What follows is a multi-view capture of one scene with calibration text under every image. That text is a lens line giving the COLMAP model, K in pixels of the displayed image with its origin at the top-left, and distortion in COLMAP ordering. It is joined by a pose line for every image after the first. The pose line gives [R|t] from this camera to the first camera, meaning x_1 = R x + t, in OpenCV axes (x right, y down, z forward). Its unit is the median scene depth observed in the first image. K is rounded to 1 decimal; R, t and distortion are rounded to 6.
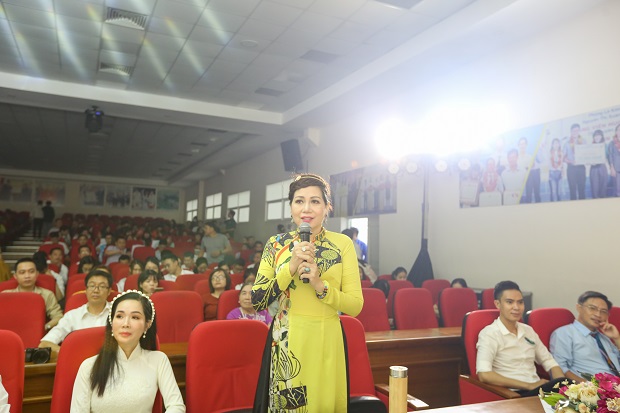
lens RADIAL K [[524.6, 0, 310.2], [0, 524.6, 206.7], [0, 0, 1]] dist [-0.001461, 0.001717]
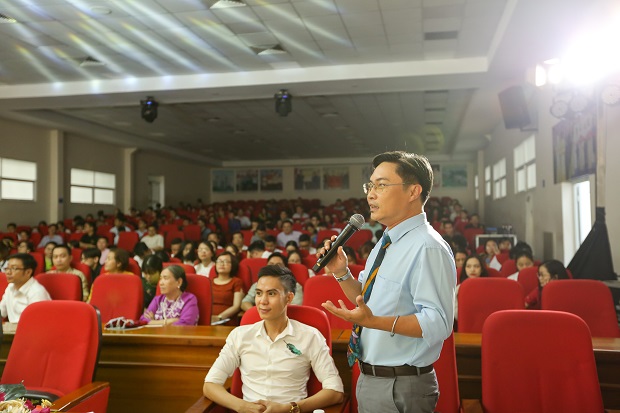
lens RADIAL K [[591.3, 0, 309.9], [0, 591.3, 229.6], [0, 0, 1]] dist [0.003787, 0.002794]
pose [[0.805344, -0.030665, -0.592014, 0.276920], [0.075797, 0.995791, 0.051531, 0.016552], [0.587942, -0.086374, 0.804278, 0.115259]]
